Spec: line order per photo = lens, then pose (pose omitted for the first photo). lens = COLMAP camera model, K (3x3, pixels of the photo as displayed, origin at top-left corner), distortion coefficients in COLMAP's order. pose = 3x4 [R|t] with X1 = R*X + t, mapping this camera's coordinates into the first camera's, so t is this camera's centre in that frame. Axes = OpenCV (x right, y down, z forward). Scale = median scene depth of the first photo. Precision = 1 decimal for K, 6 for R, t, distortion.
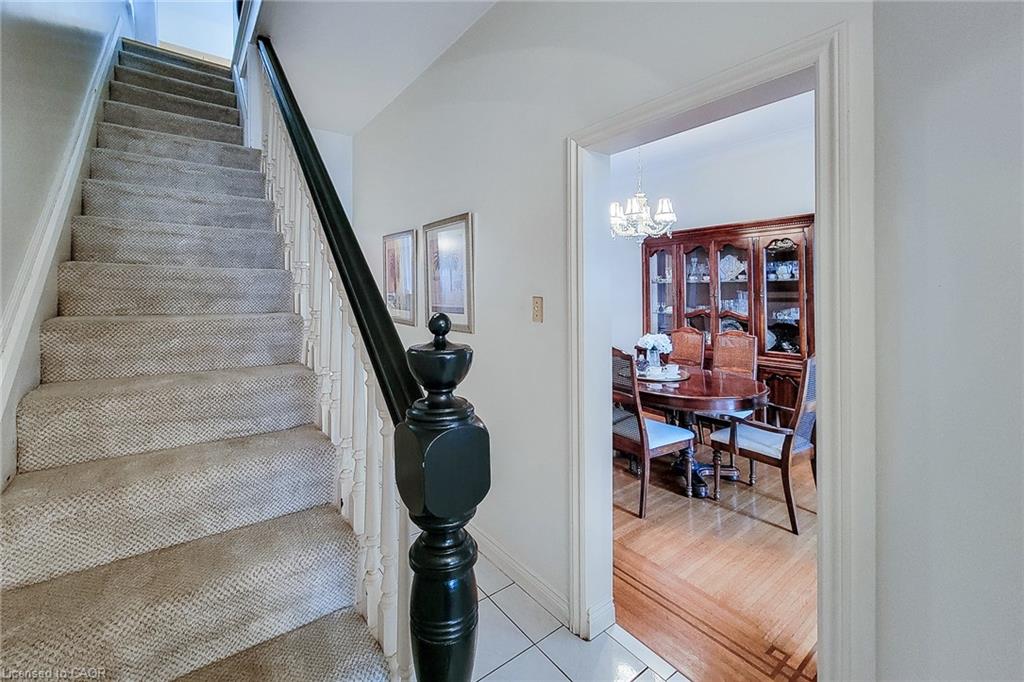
lens RADIAL K [[437.3, 0, 509.7], [0, 437.3, 294.4], [0, 0, 1]] dist [0.003965, 0.000423]
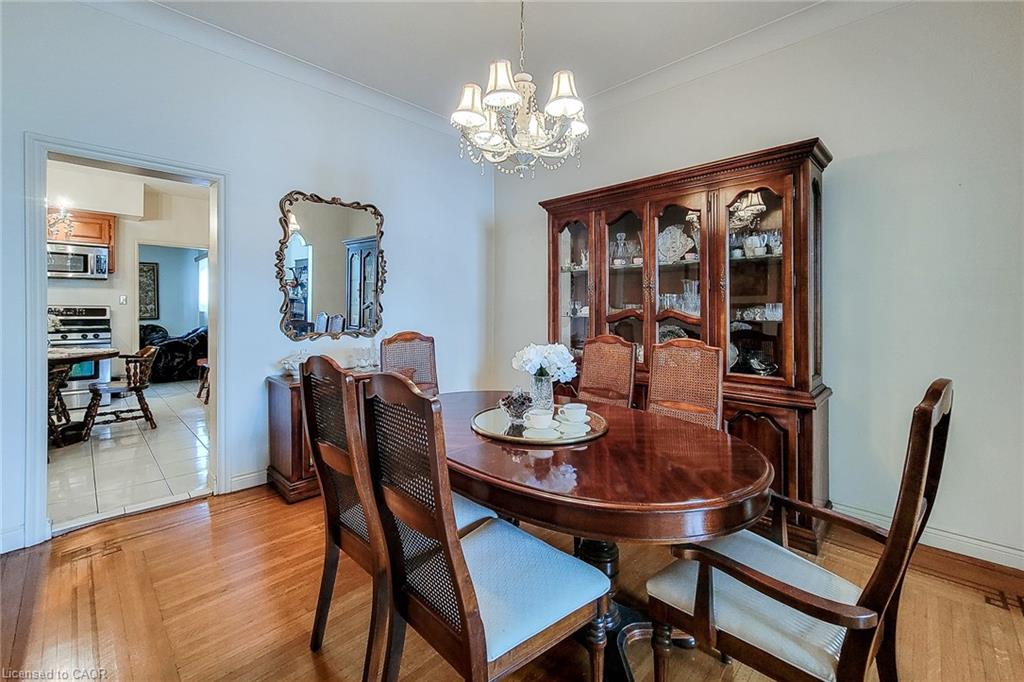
lens RADIAL K [[437.3, 0, 518.0], [0, 437.3, 310.4], [0, 0, 1]] dist [0.003965, 0.000423]
pose [[0.986918, 0.011829, 0.160790, 0.178630], [-0.011262, 0.999927, -0.004442, 0.043796], [-0.160831, 0.002573, 0.986979, 0.407531]]
